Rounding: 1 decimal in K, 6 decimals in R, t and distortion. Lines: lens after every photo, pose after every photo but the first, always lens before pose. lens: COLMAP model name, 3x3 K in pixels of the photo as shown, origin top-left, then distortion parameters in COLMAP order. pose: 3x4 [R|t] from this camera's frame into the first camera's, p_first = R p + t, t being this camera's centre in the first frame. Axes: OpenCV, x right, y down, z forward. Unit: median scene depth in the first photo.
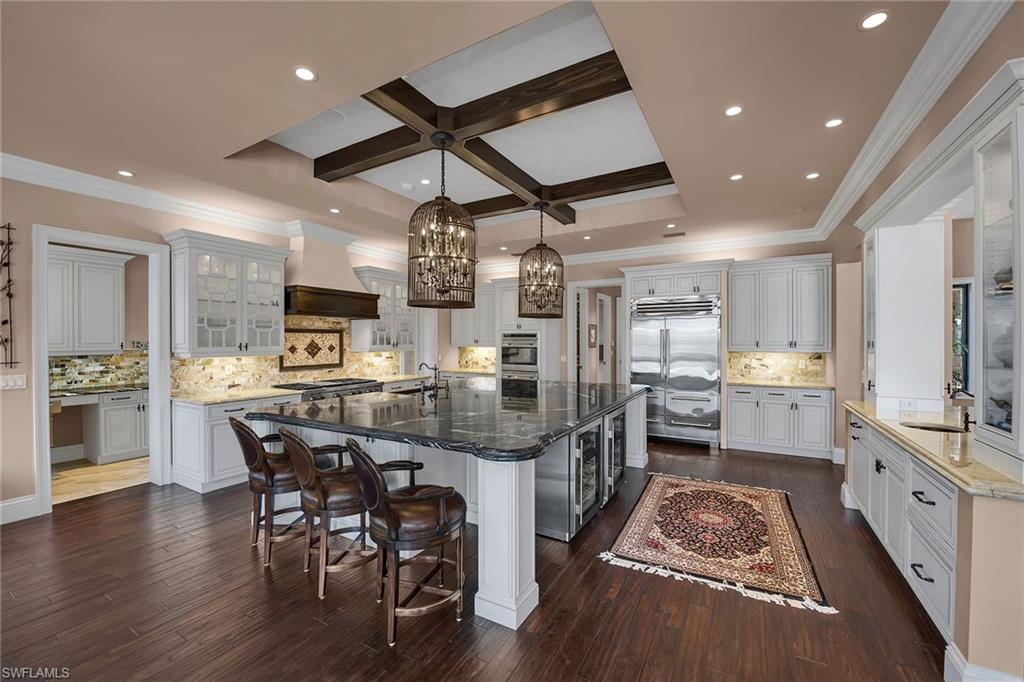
lens RADIAL K [[408.0, 0, 513.3], [0, 408.0, 340.8], [0, 0, 1]] dist [-0.017487, -0.000178]
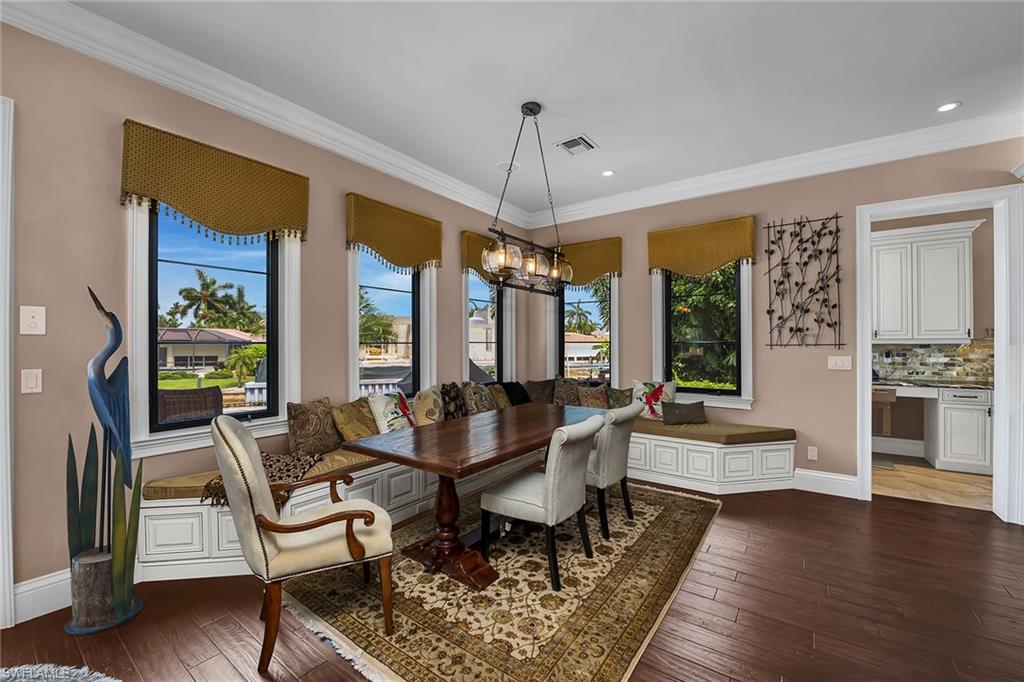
lens RADIAL K [[408.0, 0, 513.9], [0, 408.0, 341.4], [0, 0, 1]] dist [-0.017487, -0.000178]
pose [[-0.101379, 0.000016, -0.994848, -0.079170], [-0.001754, 0.999998, 0.000195, 0.033431], [0.994846, 0.001765, -0.101379, 0.172778]]
